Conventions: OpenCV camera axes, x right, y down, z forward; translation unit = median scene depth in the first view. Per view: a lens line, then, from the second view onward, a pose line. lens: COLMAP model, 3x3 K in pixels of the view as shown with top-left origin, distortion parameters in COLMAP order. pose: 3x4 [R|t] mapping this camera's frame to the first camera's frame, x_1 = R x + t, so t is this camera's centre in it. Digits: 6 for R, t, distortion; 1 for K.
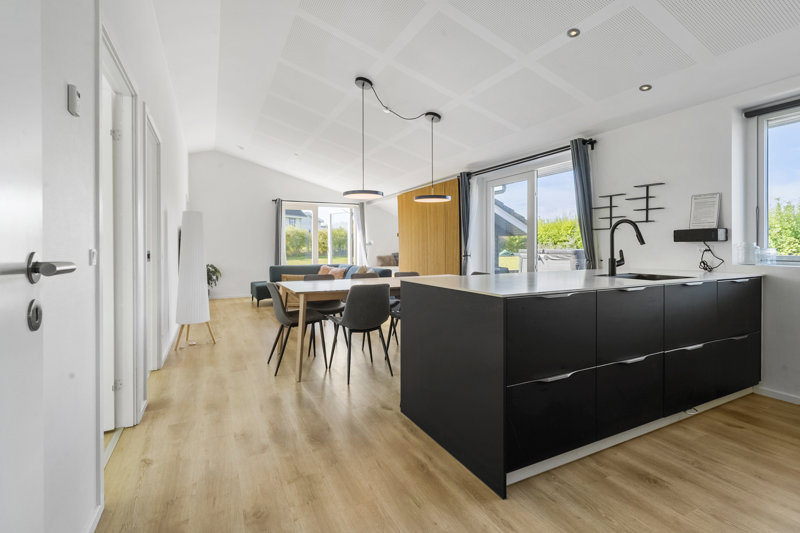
lens RADIAL K [[374.6, 0, 397.8], [0, 374.6, 247.3], [0, 0, 1]] dist [0.000547, 0.000116]
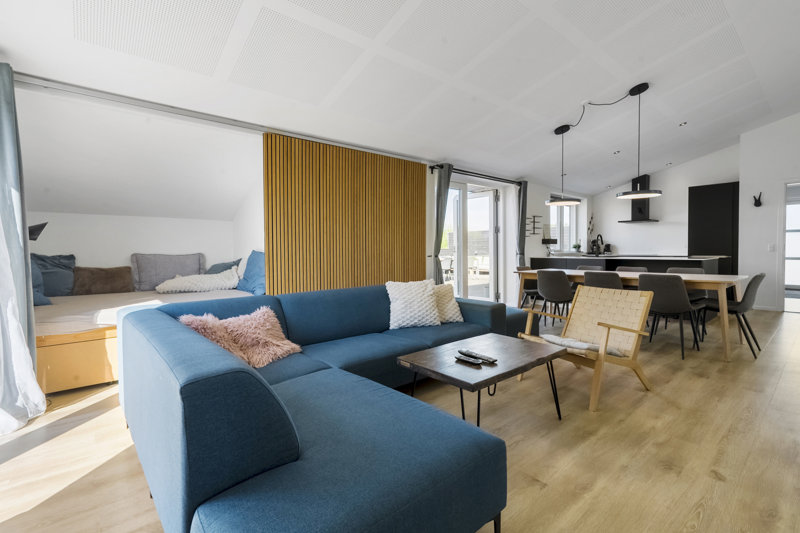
lens RADIAL K [[371.7, 0, 391.3], [0, 371.7, 259.5], [0, 0, 1]] dist [0.020558, -0.000047]
pose [[-0.245291, -0.022285, 0.969193, -0.965608], [0.010437, 0.999617, 0.025626, 0.009035], [-0.969393, 0.016401, -0.244964, 1.957291]]
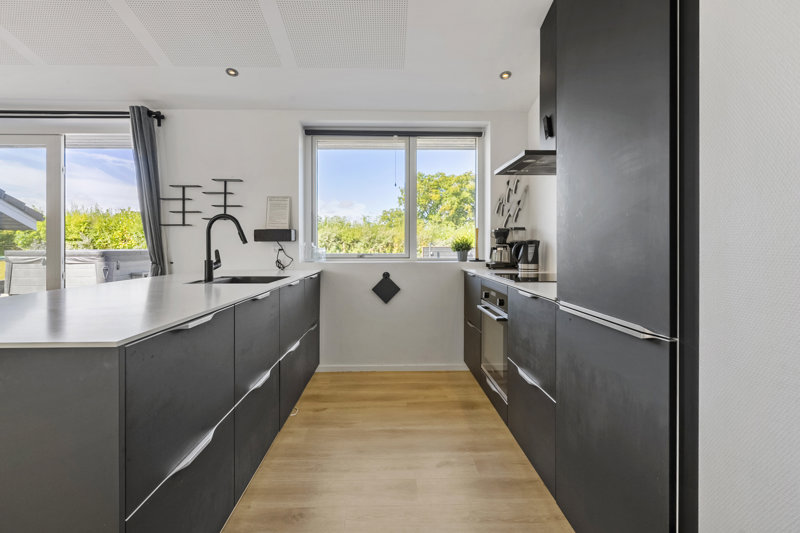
lens RADIAL K [[383.1, 0, 400.6], [0, 383.1, 246.8], [0, 0, 1]] dist [0.000179, 0.000051]
pose [[0.422639, 0.000303, 0.906298, -0.009672], [0.001494, 0.999998, -0.001031, 0.000992], [-0.906297, 0.001790, 0.422638, 0.178606]]
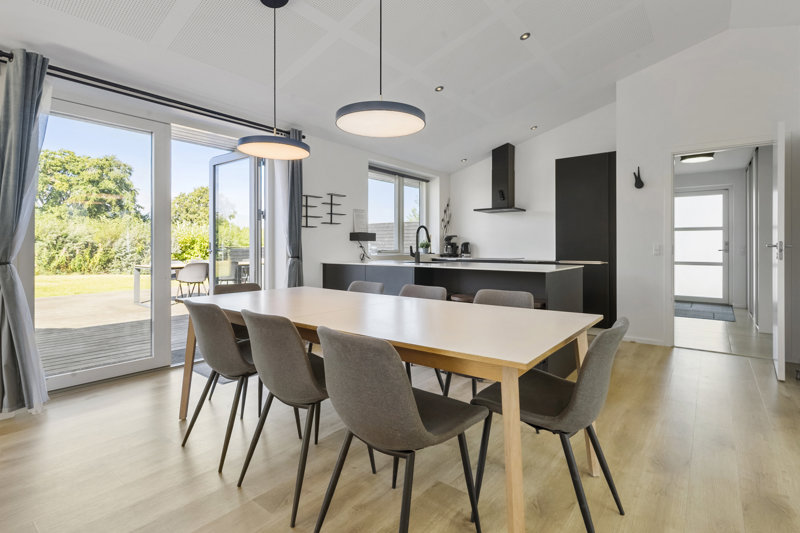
lens RADIAL K [[402.8, 0, 391.1], [0, 402.8, 246.4], [0, 0, 1]] dist [-0.002419, -0.000375]
pose [[-0.421417, 0.005723, 0.906849, -0.538674], [0.003254, 0.999983, -0.004798, 0.011417], [-0.906861, 0.000929, -0.421428, 1.200540]]
